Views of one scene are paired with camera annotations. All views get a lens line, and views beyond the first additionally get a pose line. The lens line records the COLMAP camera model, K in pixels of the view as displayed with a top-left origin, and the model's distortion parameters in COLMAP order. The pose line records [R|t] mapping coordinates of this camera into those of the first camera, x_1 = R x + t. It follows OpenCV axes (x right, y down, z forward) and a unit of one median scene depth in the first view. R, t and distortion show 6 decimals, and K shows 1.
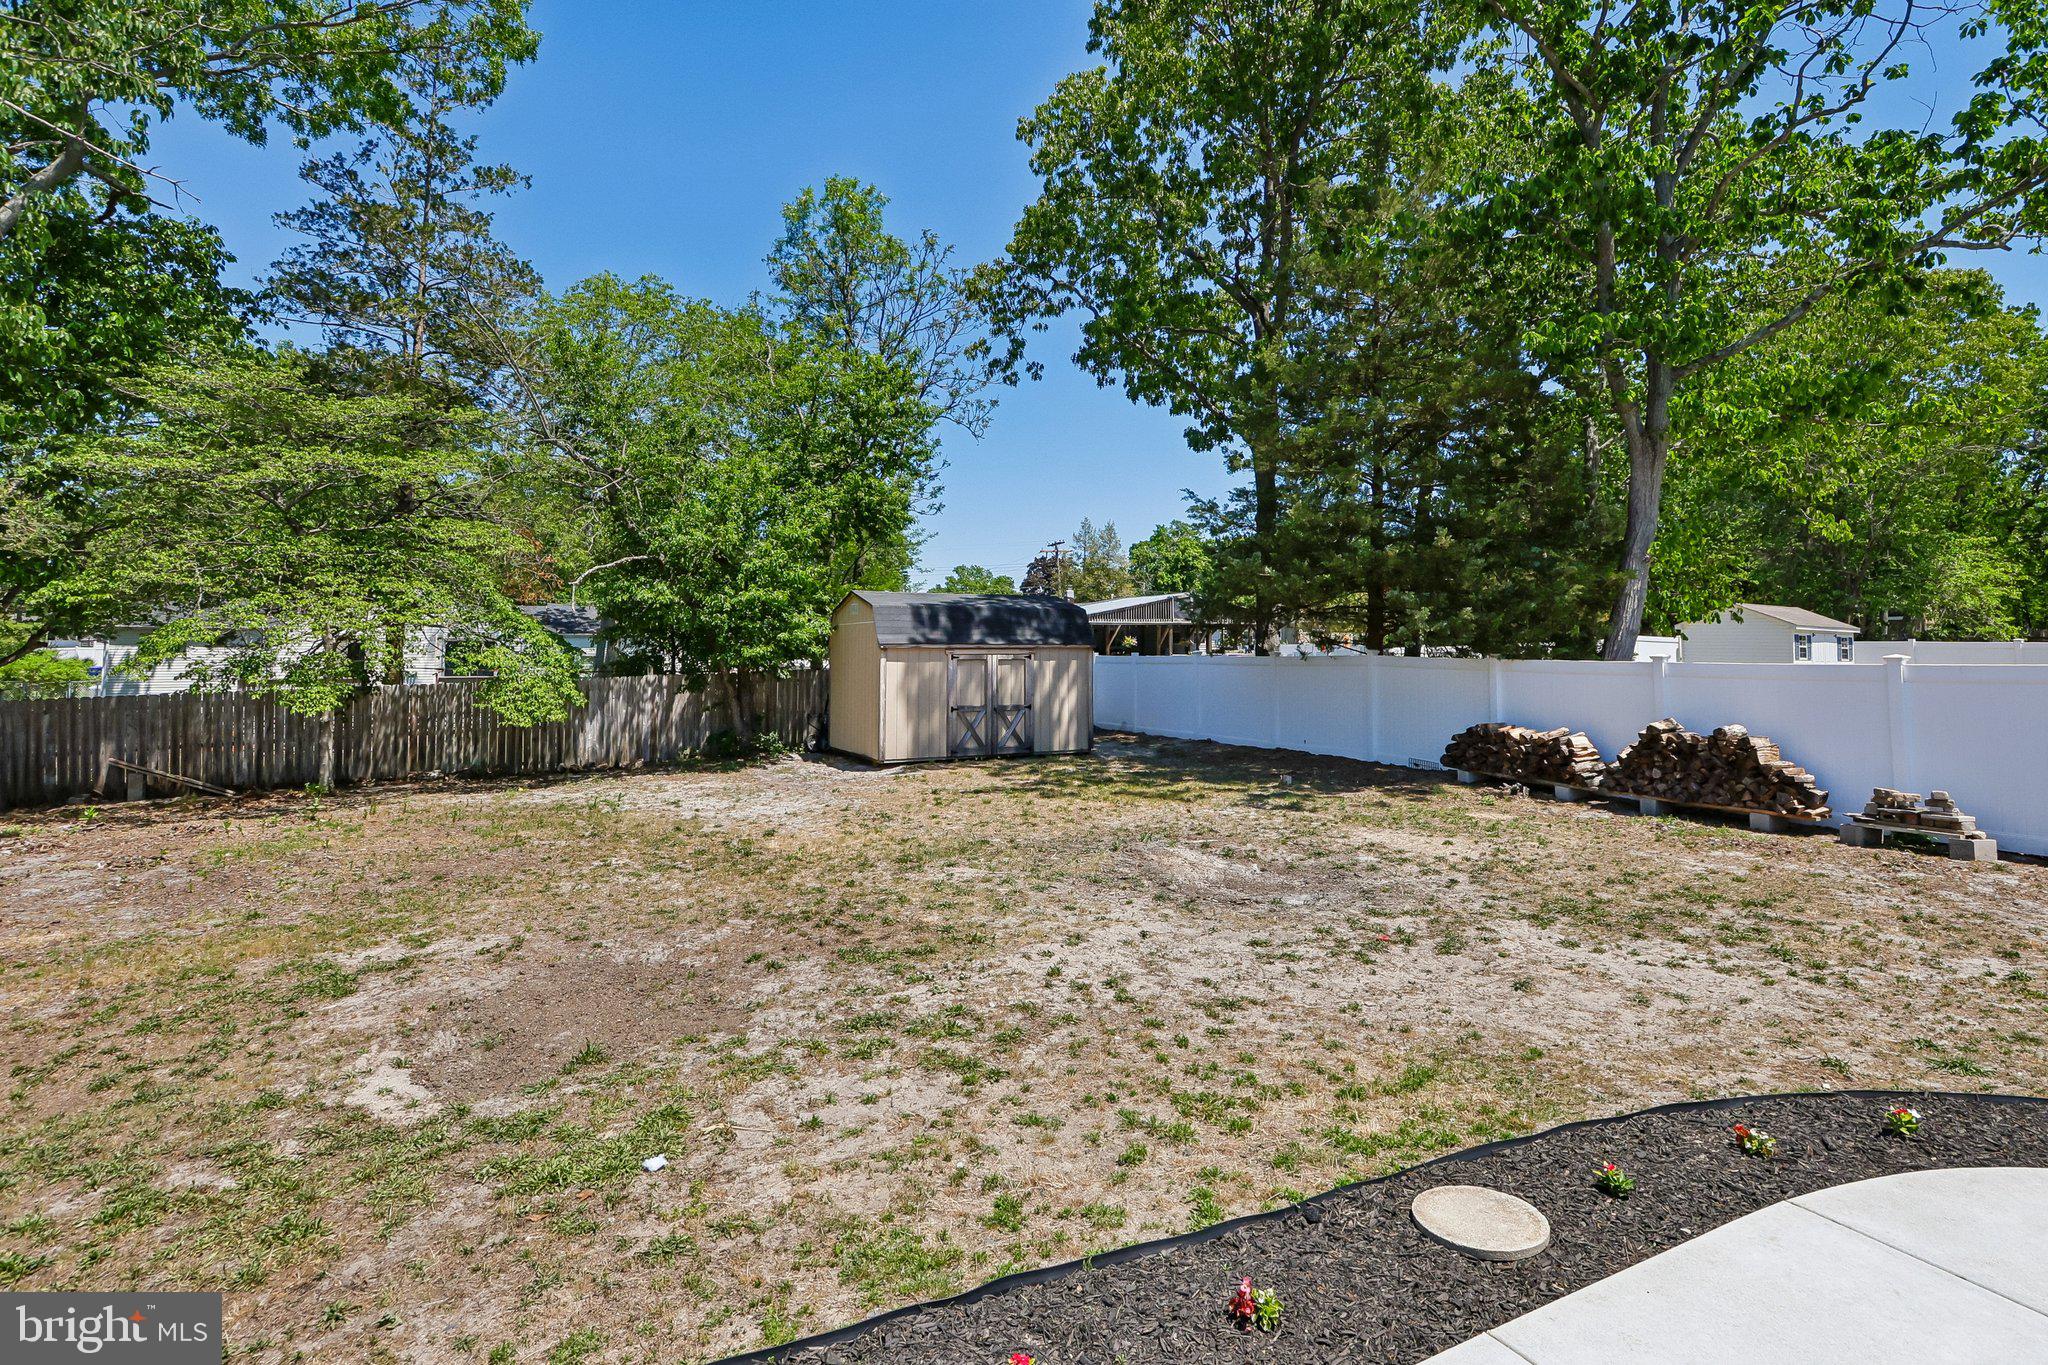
lens RADIAL K [[1026.2, 0, 1067.0], [0, 1026.2, 565.3], [0, 0, 1]] dist [-0.000539, -0.000494]
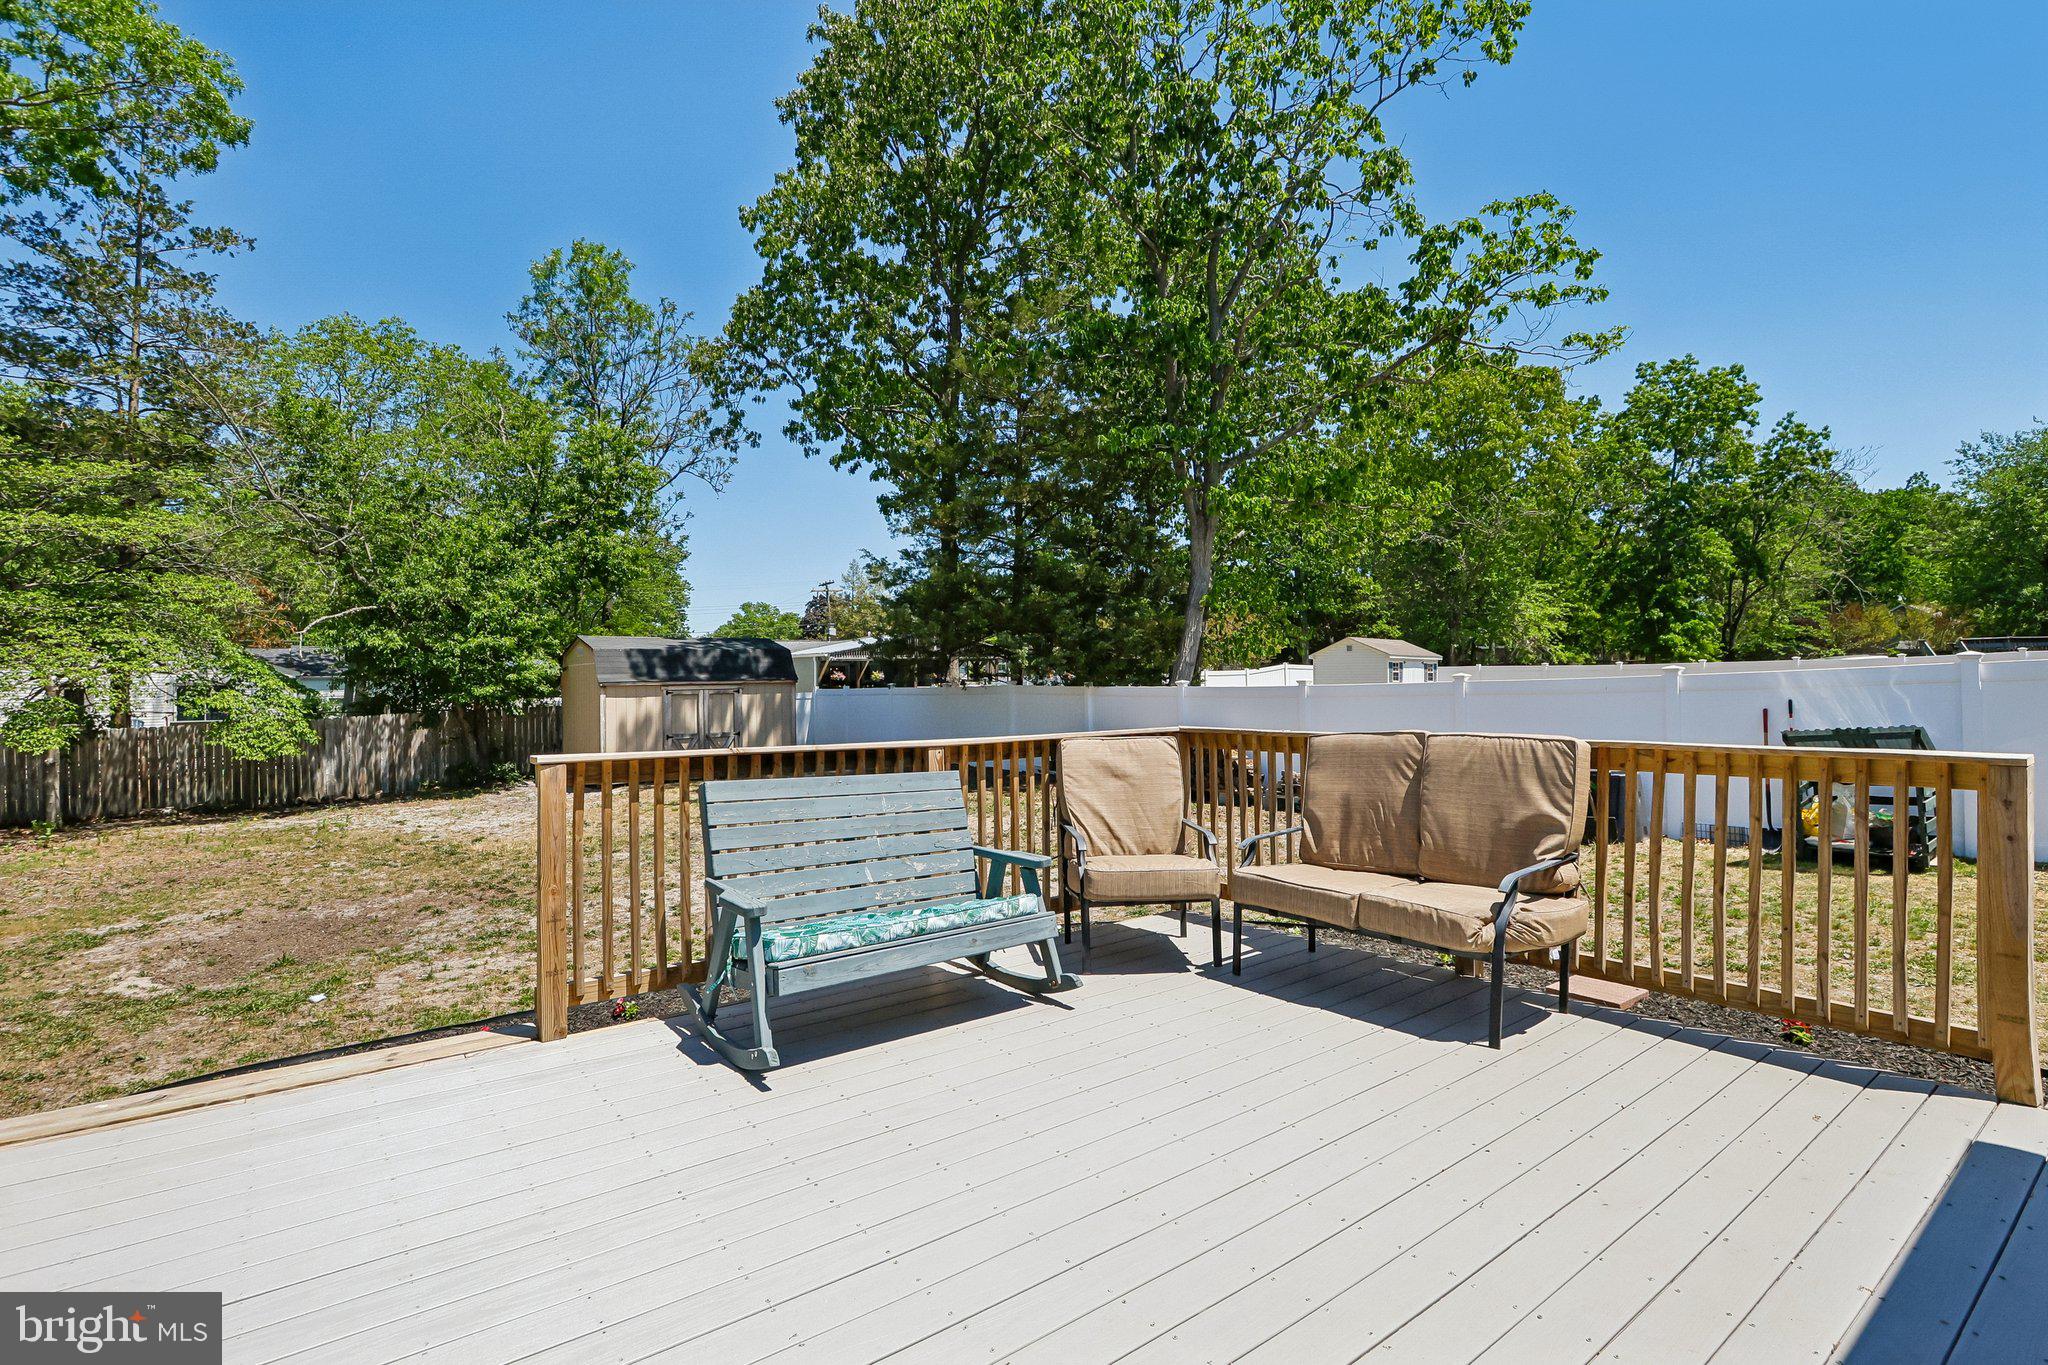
lens RADIAL K [[974.6, 0, 1019.1], [0, 974.6, 641.9], [0, 0, 1]] dist [-0.005056, 0.000009]
pose [[0.985421, -0.010541, 0.169806, 0.087150], [0.003837, 0.999202, 0.039760, -0.009160], [-0.170089, -0.038528, 0.984675, -0.138310]]
